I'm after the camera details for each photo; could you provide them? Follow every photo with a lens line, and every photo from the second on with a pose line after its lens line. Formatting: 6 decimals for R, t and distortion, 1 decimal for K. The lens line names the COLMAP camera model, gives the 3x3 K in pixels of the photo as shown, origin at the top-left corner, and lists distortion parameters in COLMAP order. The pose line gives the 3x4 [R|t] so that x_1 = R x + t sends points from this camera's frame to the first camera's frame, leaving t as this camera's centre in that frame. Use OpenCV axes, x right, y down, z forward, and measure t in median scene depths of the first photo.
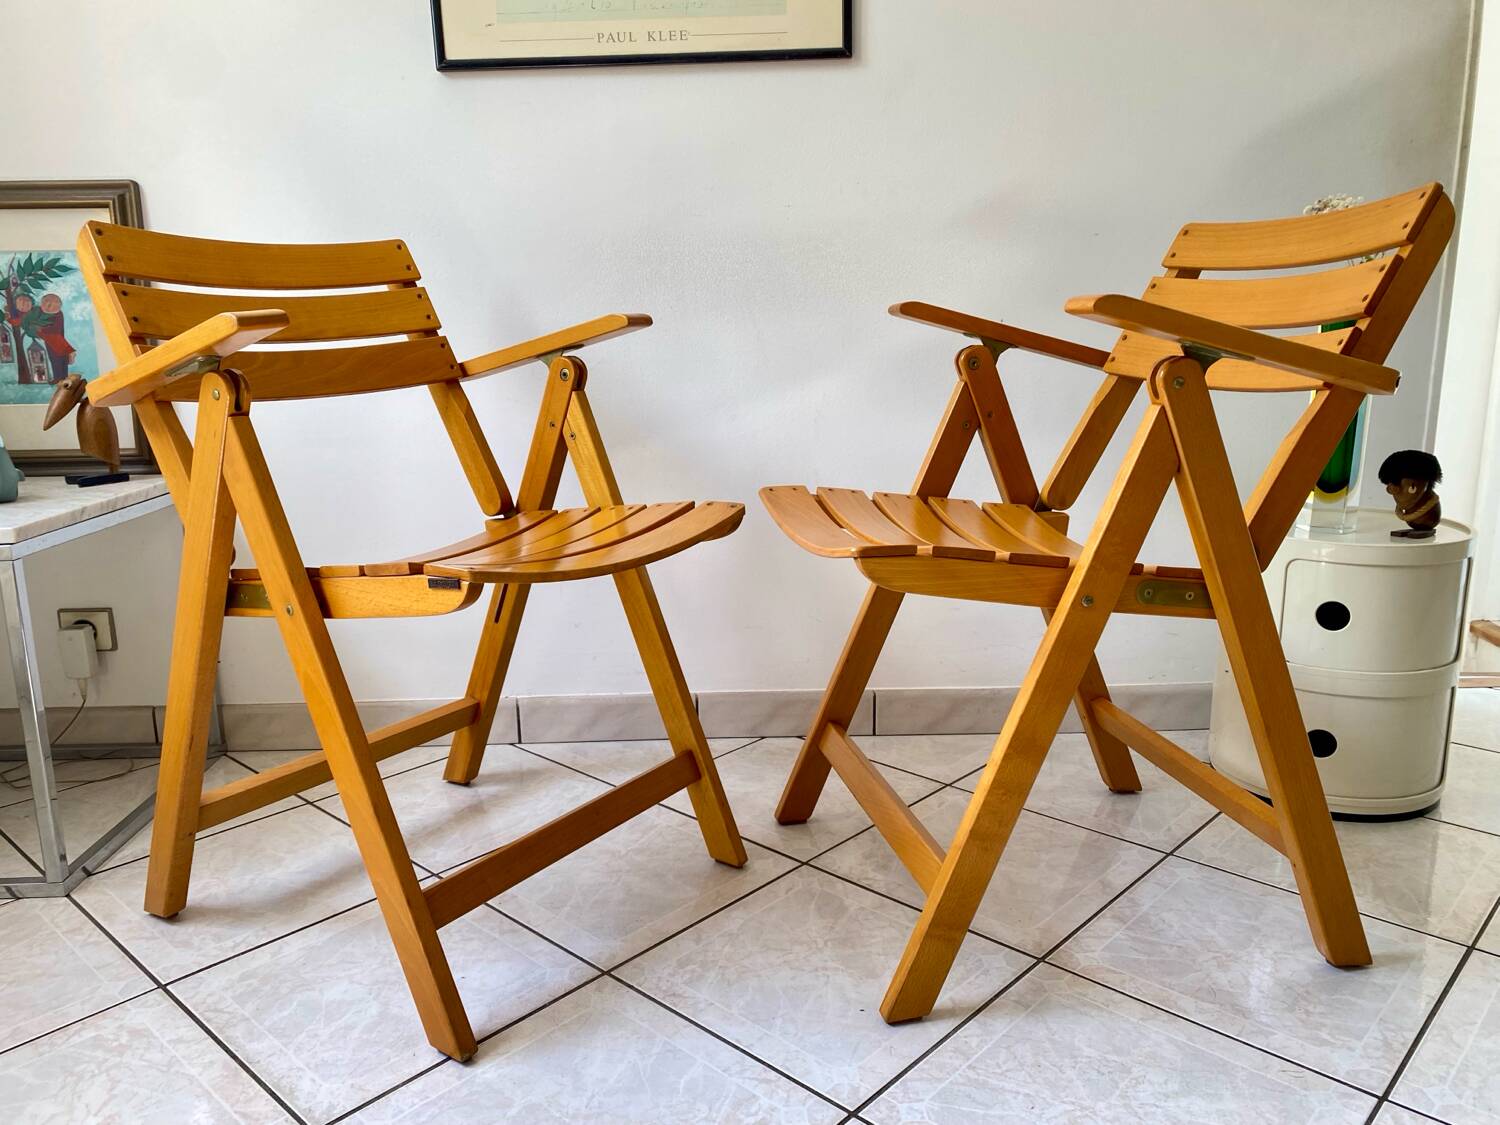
lens RADIAL K [[1138.4, 0, 741.5], [0, 1138.4, 568.4], [0, 0, 1]] dist [0.008174, 0.000441]
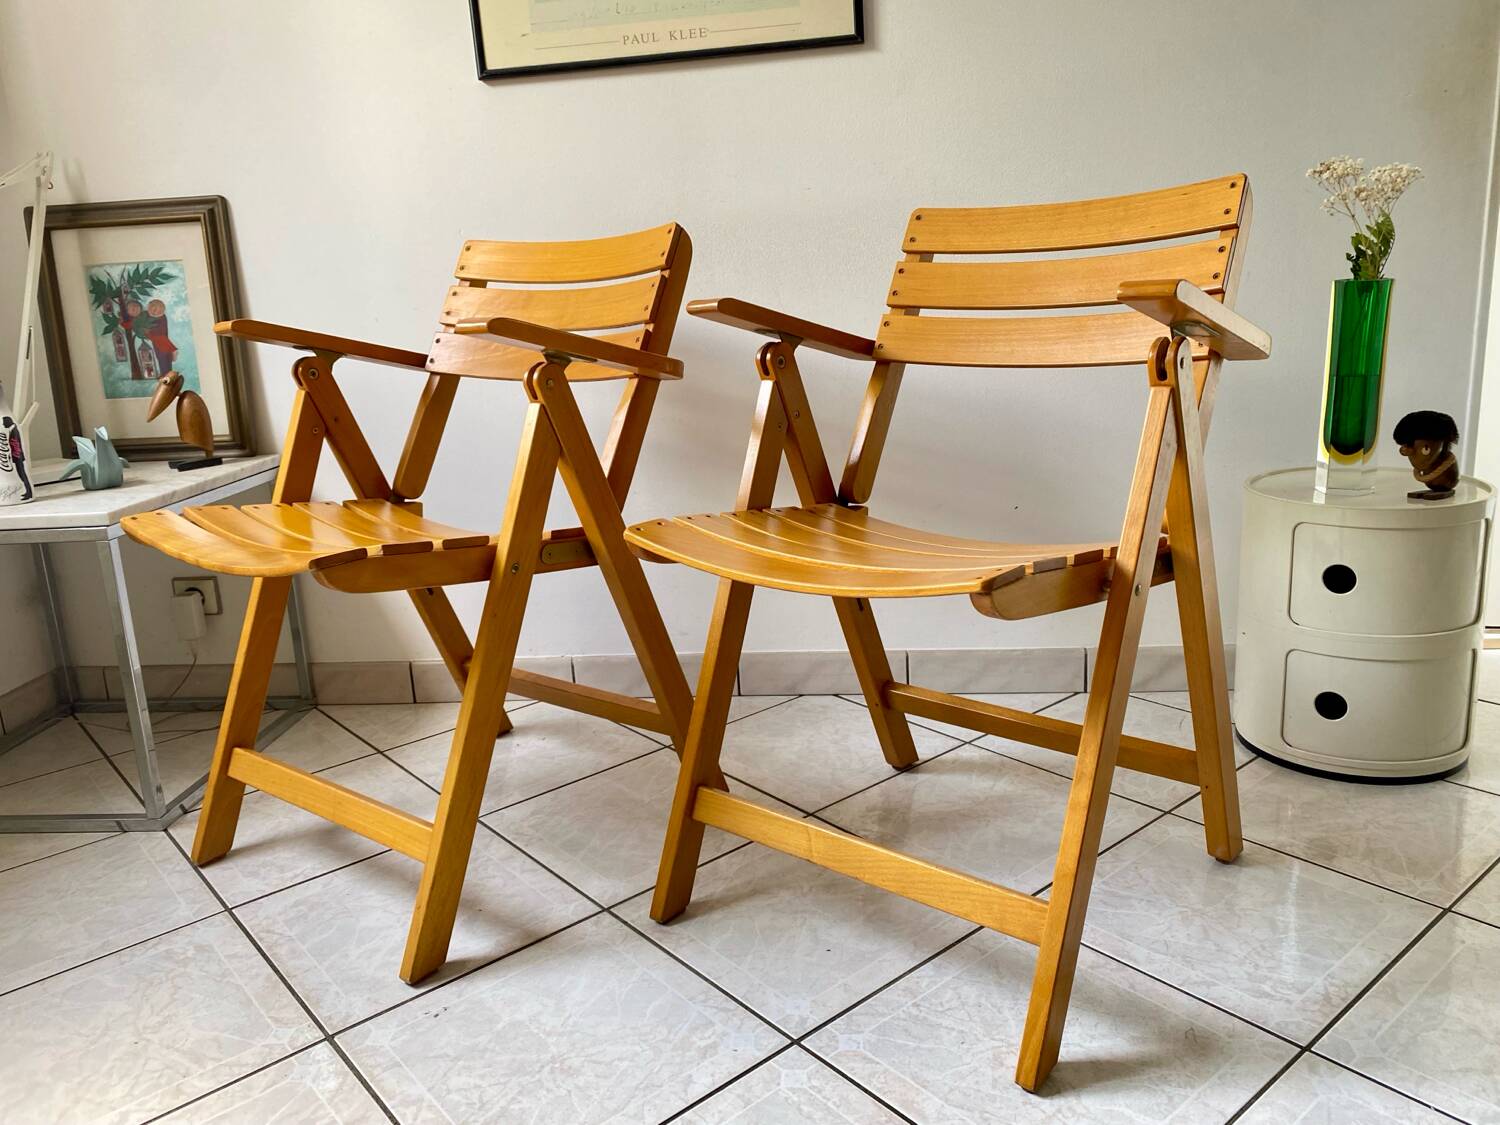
lens RADIAL K [[1140.3, 0, 751.5], [0, 1140.3, 540.7], [0, 0, 1]] dist [0.005324, 0.002587]
pose [[0.992286, -0.010690, -0.123510, 0.162320], [0.012810, 0.999784, 0.016386, -0.018195], [0.123309, -0.017841, 0.992208, -0.071492]]
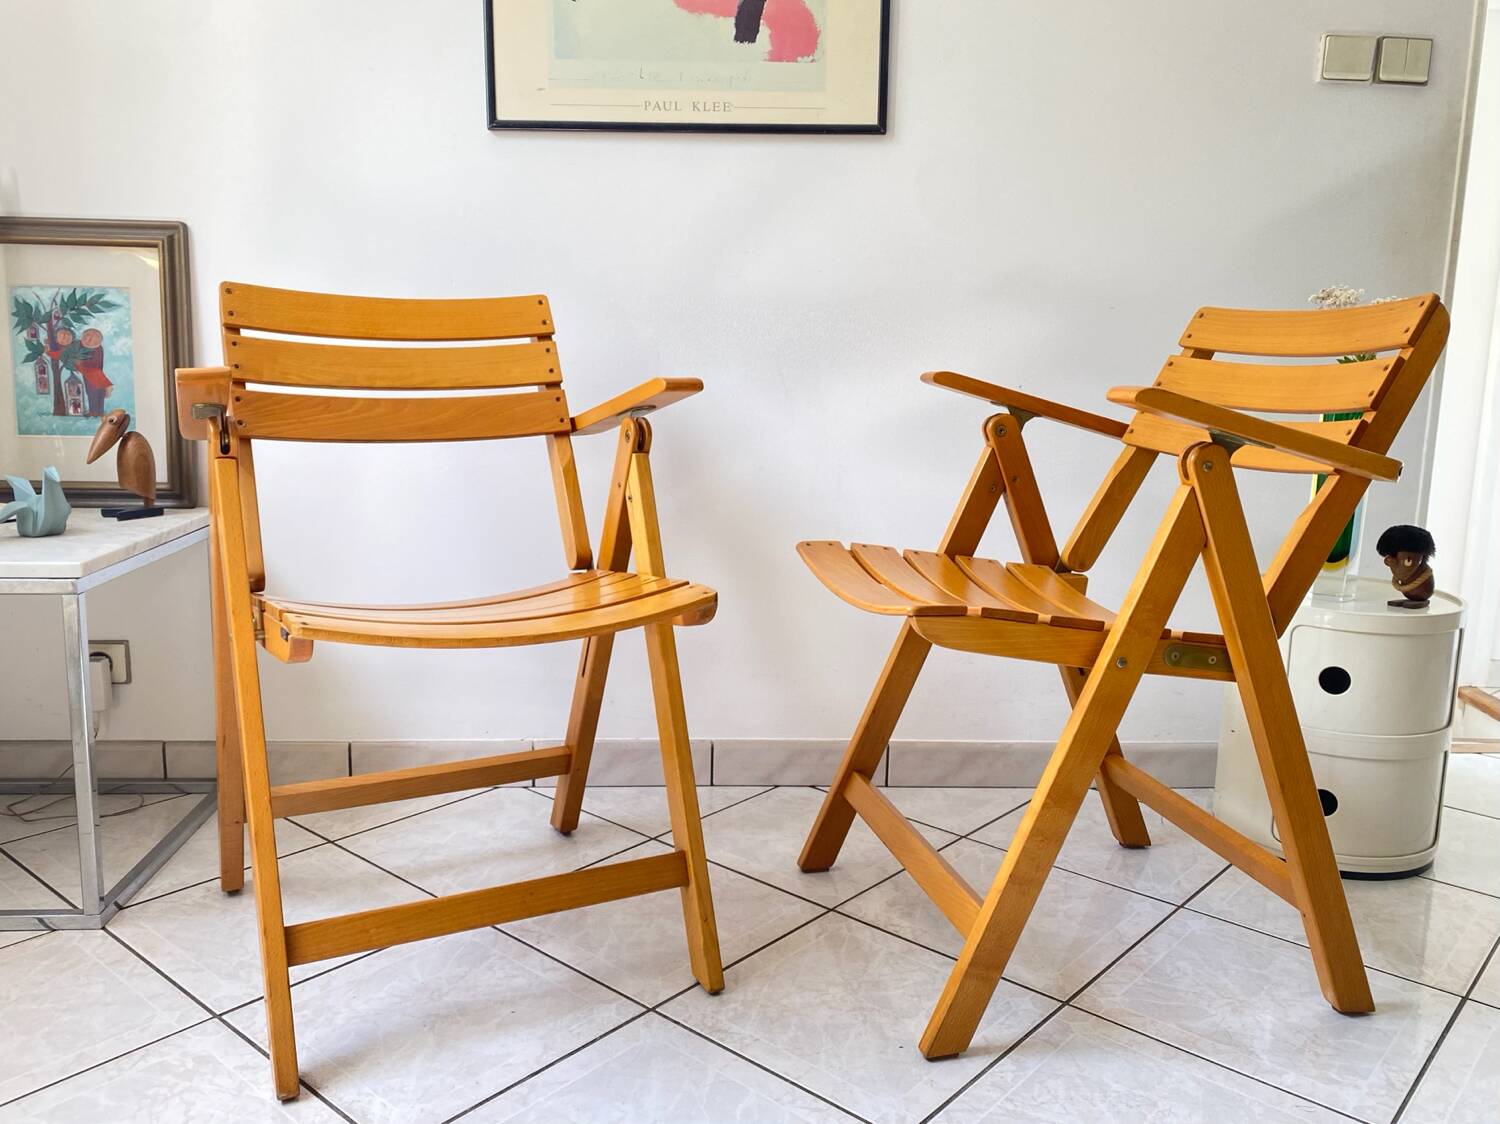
lens RADIAL K [[1219.2, 0, 741.4], [0, 1219.2, 548.3], [0, 0, 1]] dist [0.002993, 0.007872]
pose [[0.998782, 0.029386, 0.039634, -0.093981], [-0.027393, 0.998378, -0.049920, -0.010643], [-0.041036, 0.048773, 0.997967, -0.131553]]
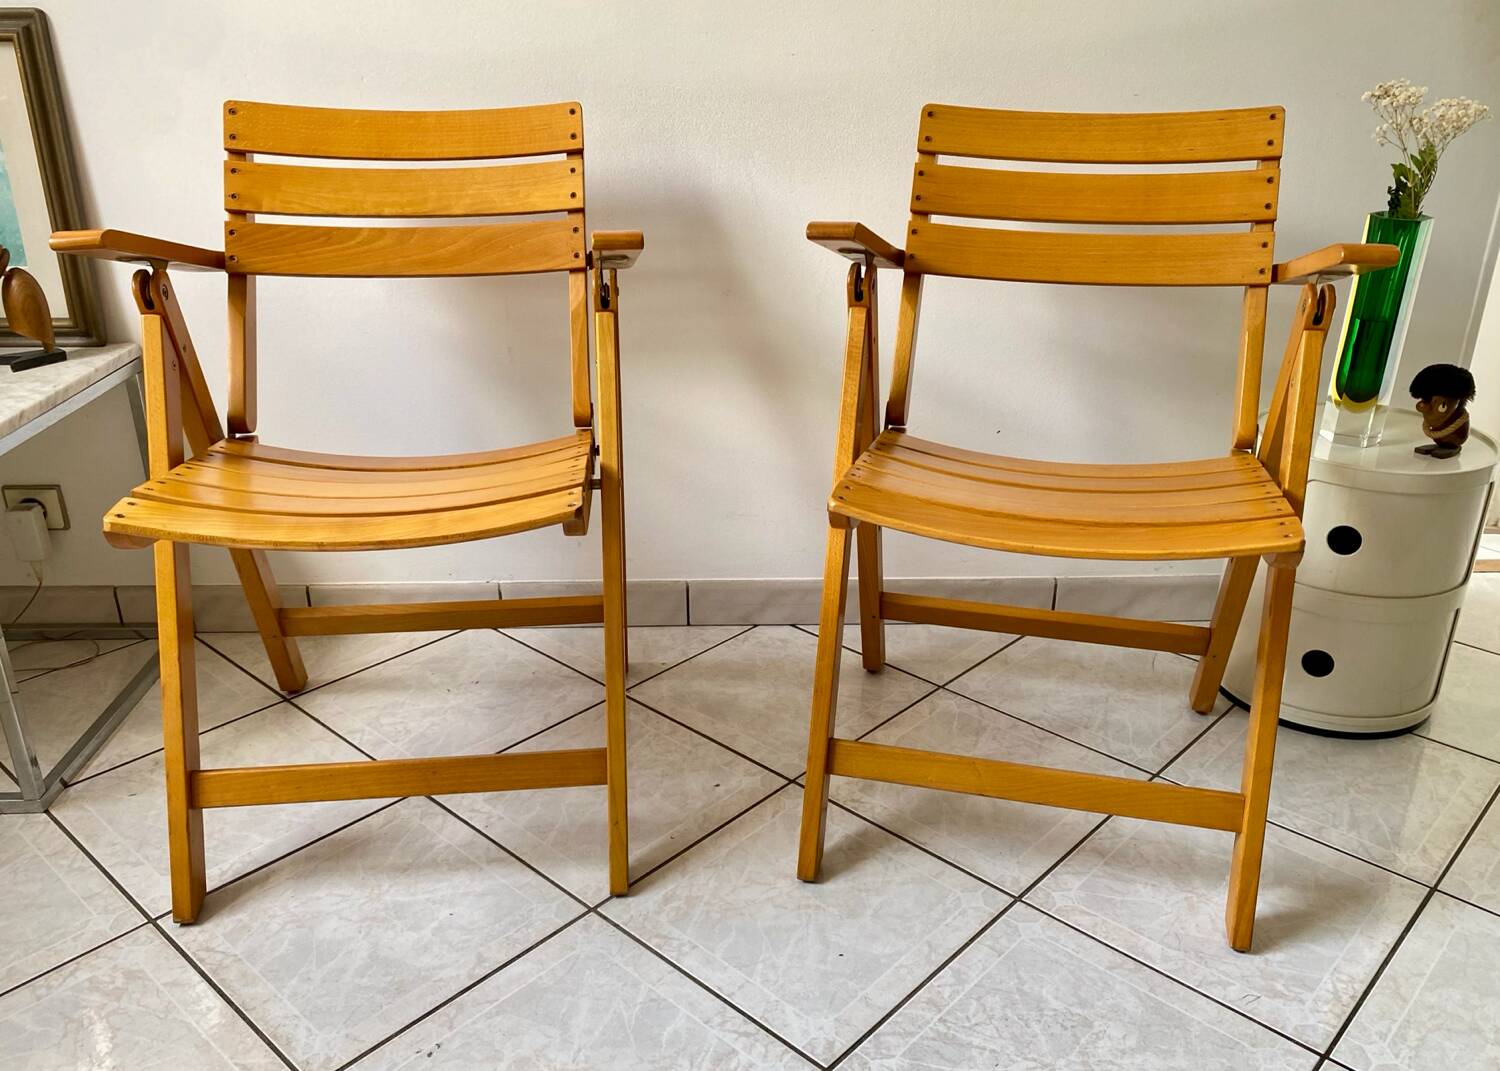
lens RADIAL K [[1219.8, 0, 771.5], [0, 1219.8, 562.6], [0, 0, 1]] dist [0.004374, 0.006245]
pose [[0.999615, 0.013043, 0.024486, 0.010580], [-0.017703, 0.979433, 0.200993, -0.172126], [-0.021361, -0.201349, 0.979287, -0.008626]]
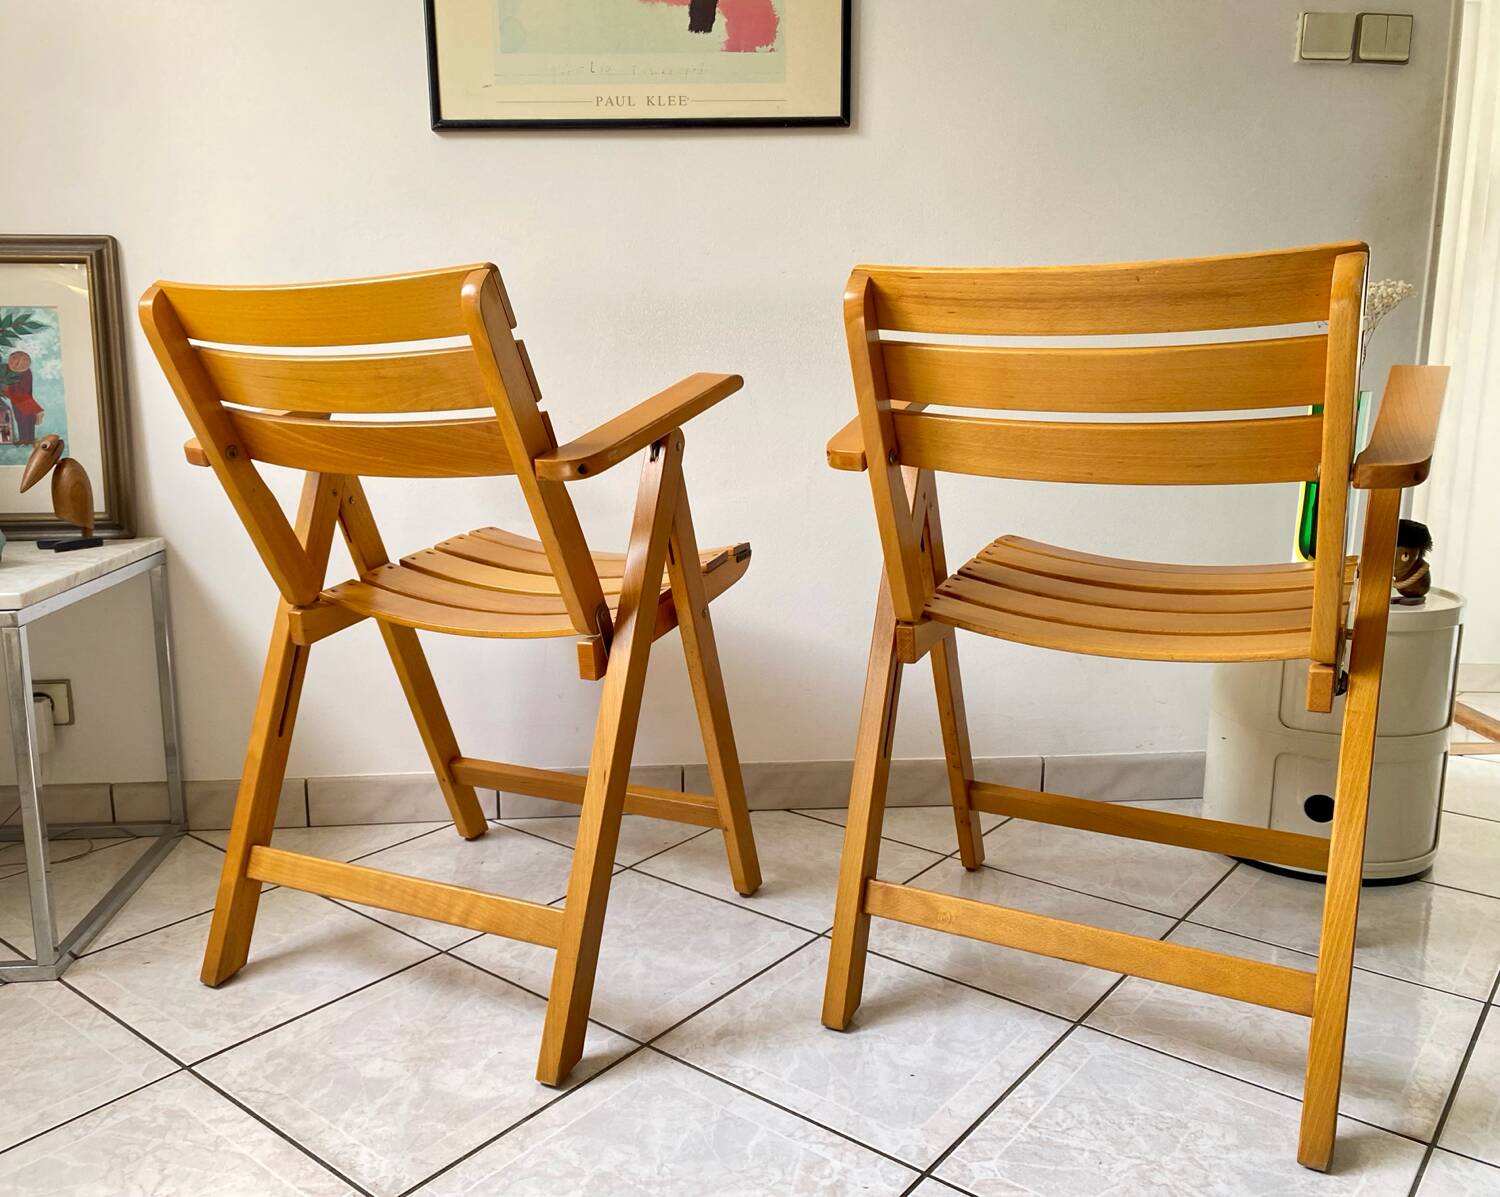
lens RADIAL K [[1214.2, 0, 688.4], [0, 1214.2, 606.6], [0, 0, 1]] dist [0.002213, 0.007544]
pose [[0.998410, 0.000141, 0.056378, -0.142088], [0.001644, 0.999499, -0.031613, 0.010137], [-0.056354, 0.031655, 0.997909, -0.060670]]
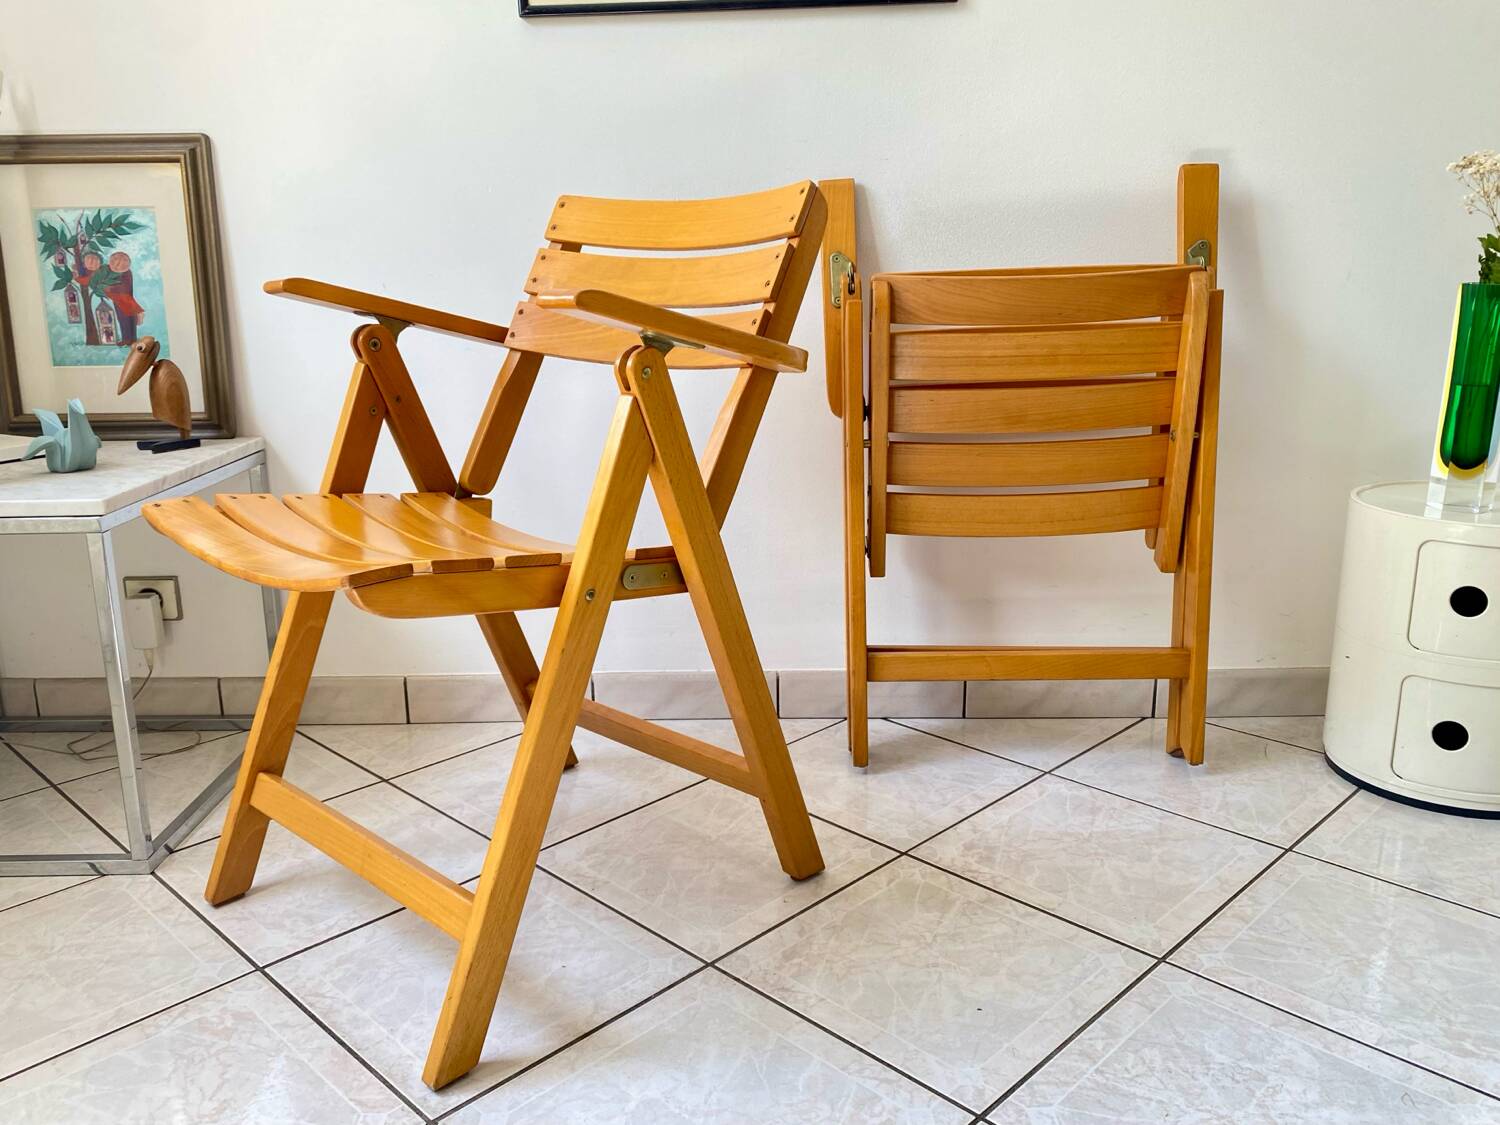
lens RADIAL K [[1209.1, 0, 737.2], [0, 1209.1, 554.1], [0, 0, 1]] dist [0.005741, 0.002814]
pose [[0.999517, 0.009791, -0.029492, -0.069114], [-0.009061, 0.999652, 0.024778, -0.020693], [0.029724, -0.024499, 0.999258, -0.021244]]
